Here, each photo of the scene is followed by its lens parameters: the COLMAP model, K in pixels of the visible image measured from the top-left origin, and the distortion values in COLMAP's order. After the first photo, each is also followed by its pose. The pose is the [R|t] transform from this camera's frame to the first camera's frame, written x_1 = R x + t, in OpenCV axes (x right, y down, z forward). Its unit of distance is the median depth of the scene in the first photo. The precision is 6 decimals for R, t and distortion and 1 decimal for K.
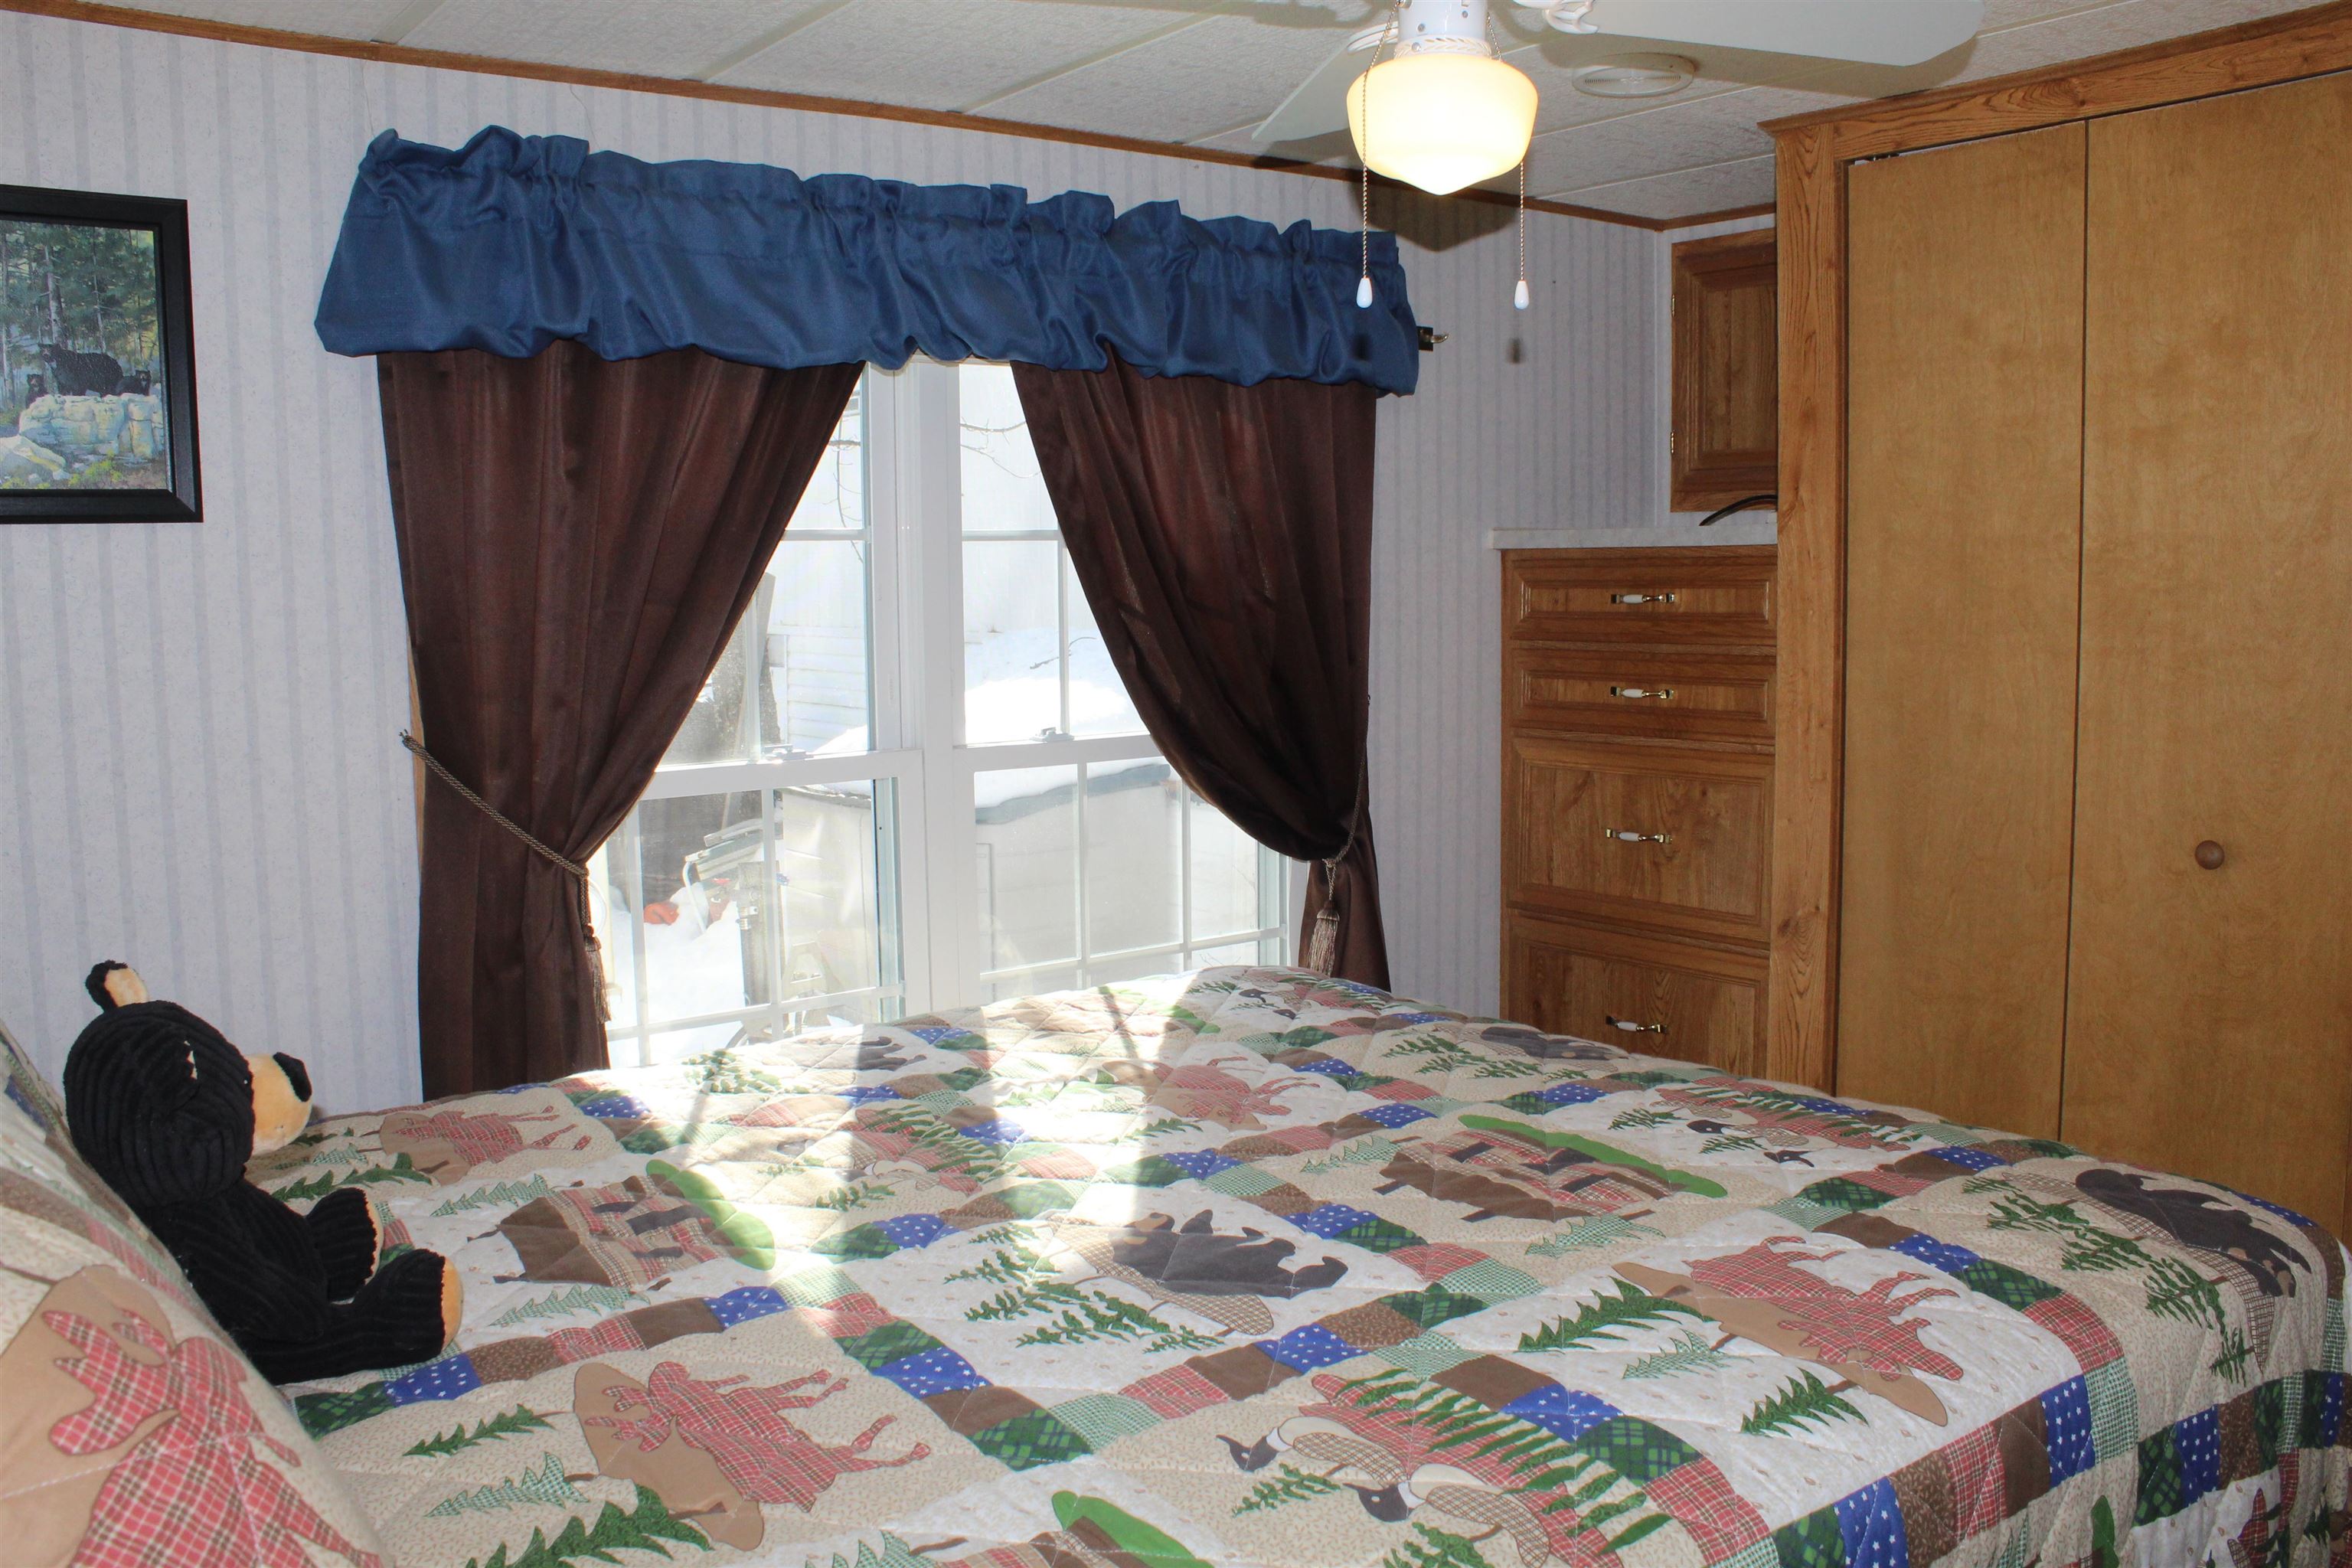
lens RADIAL K [[1947.0, 0, 1173.6], [0, 1947.0, 777.5], [0, 0, 1]] dist [-0.171634, 0.153610]
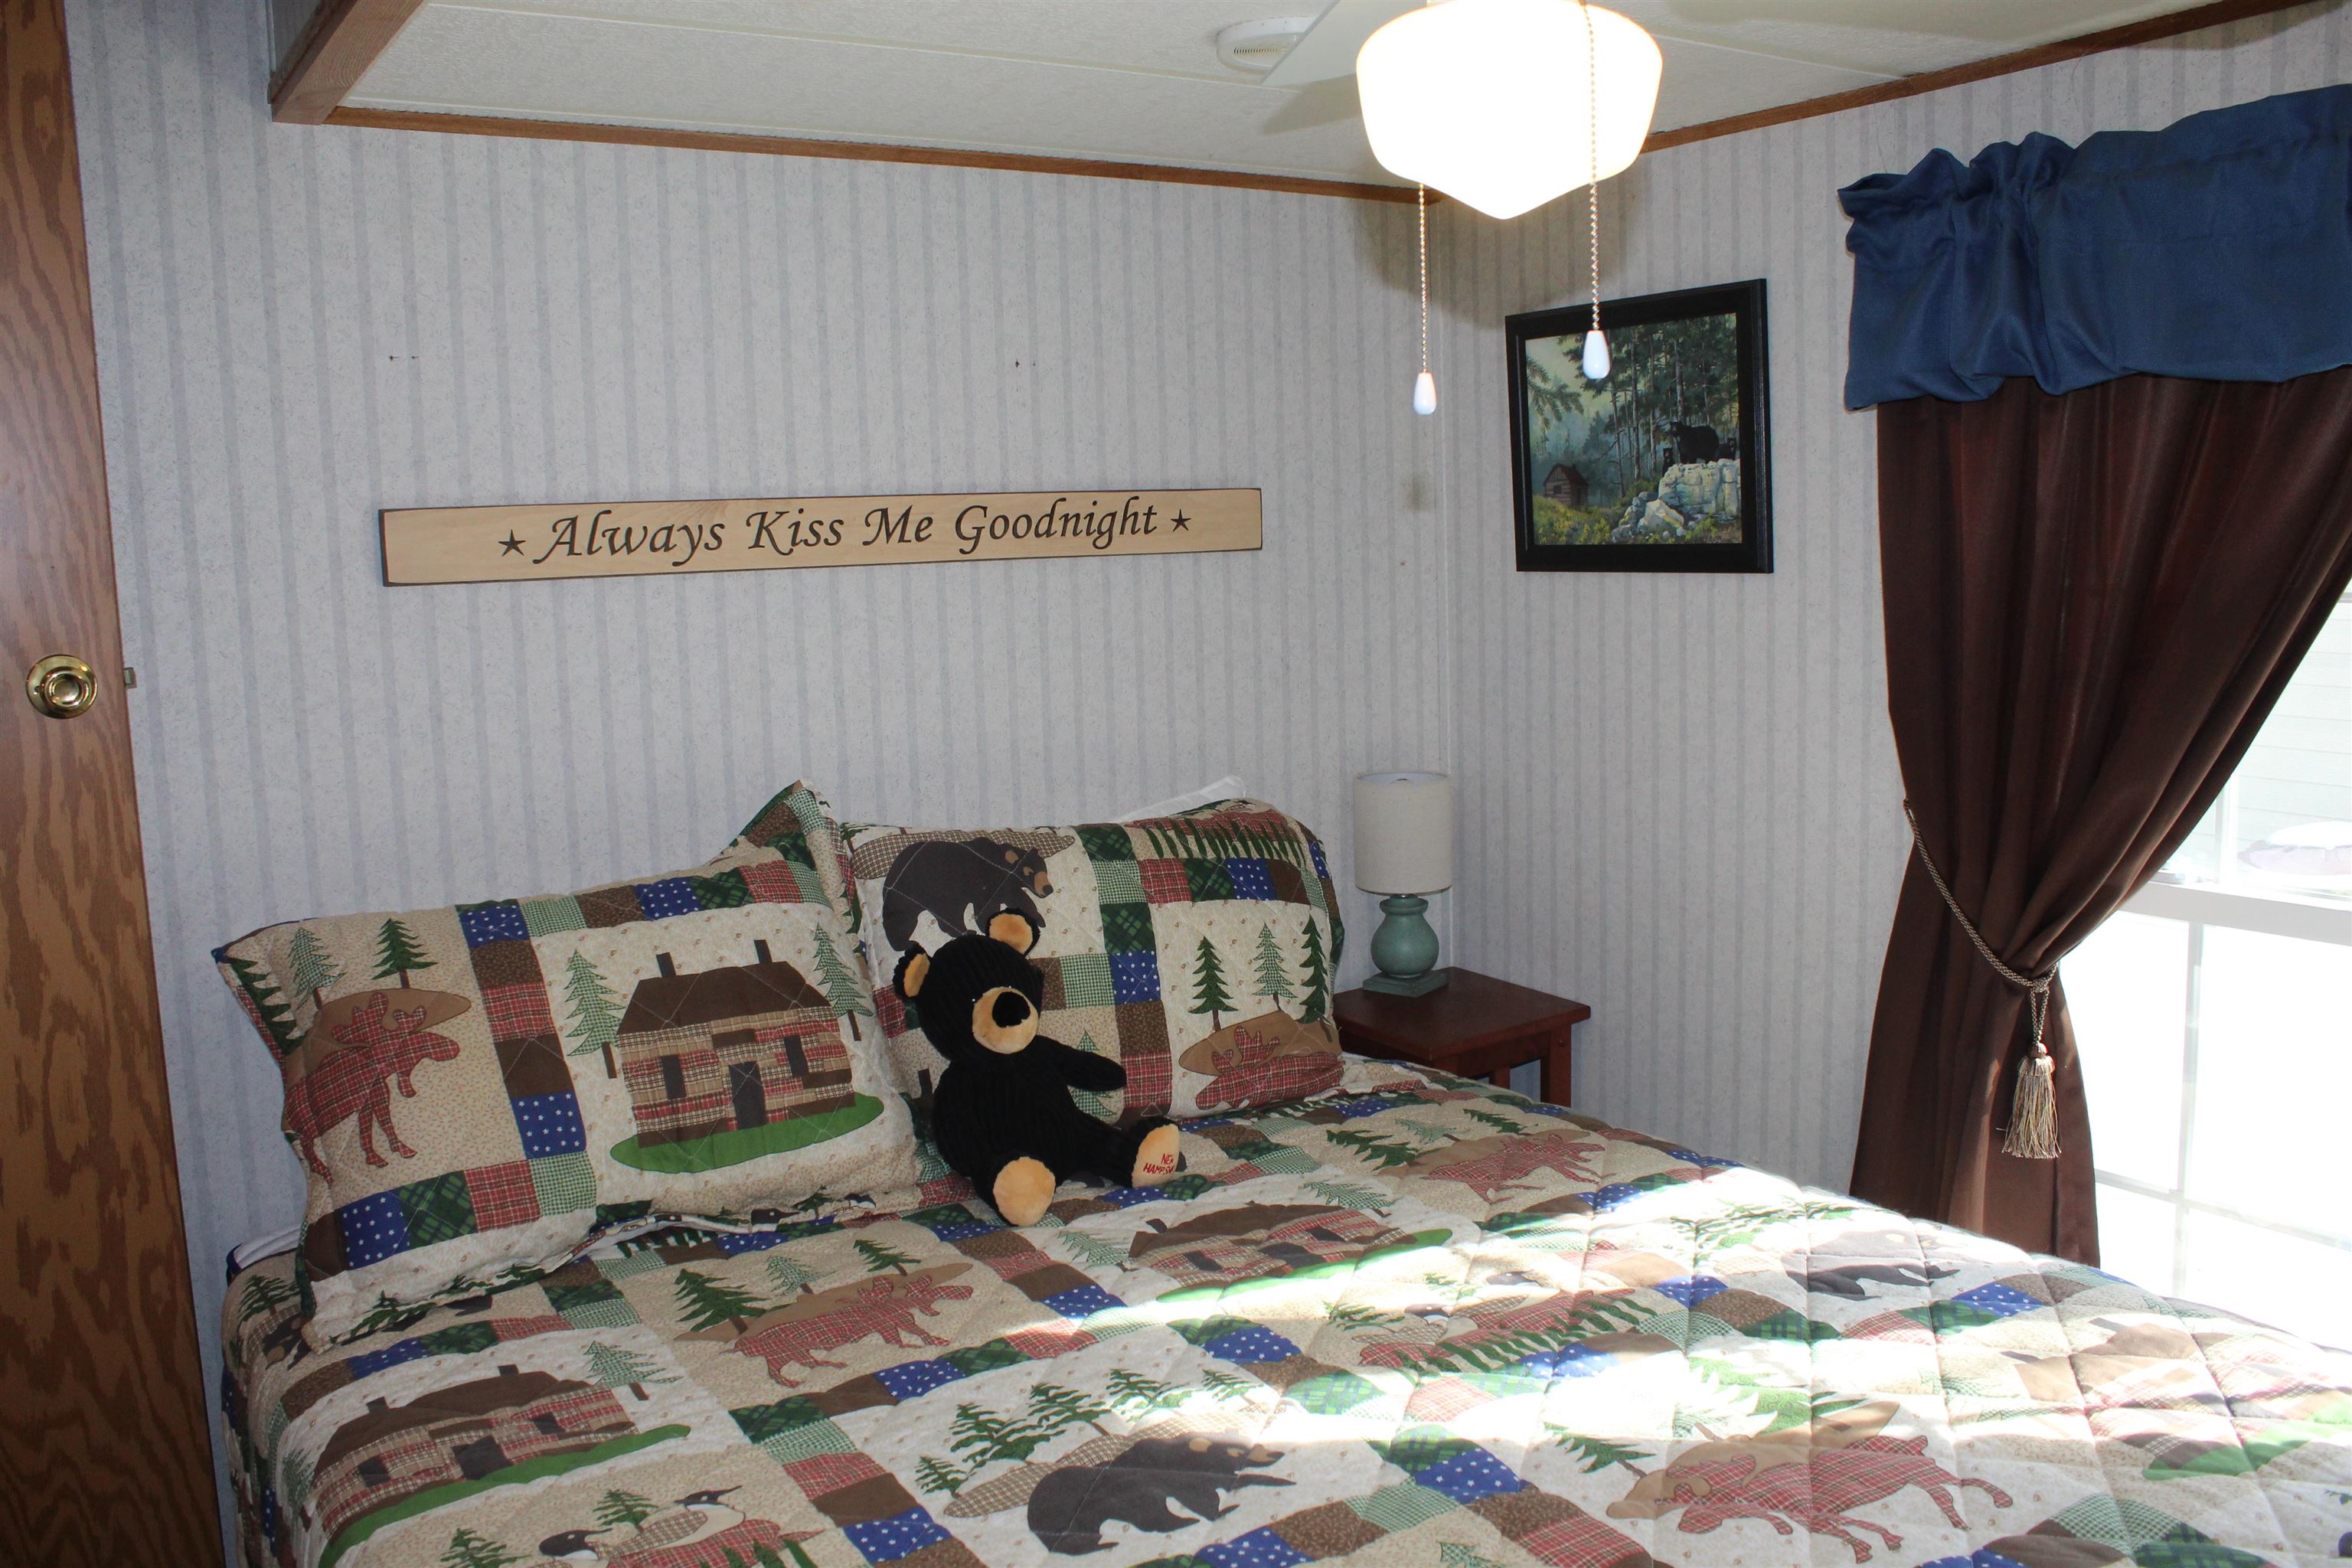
lens RADIAL K [[1947.0, 0, 1173.6], [0, 1947.0, 777.5], [0, 0, 1]] dist [-0.171634, 0.153610]
pose [[-0.076659, 0.145941, -0.986319, 0.651564], [-0.071982, 0.985838, 0.151464, -0.170543], [0.994456, 0.082608, -0.065068, 0.775171]]
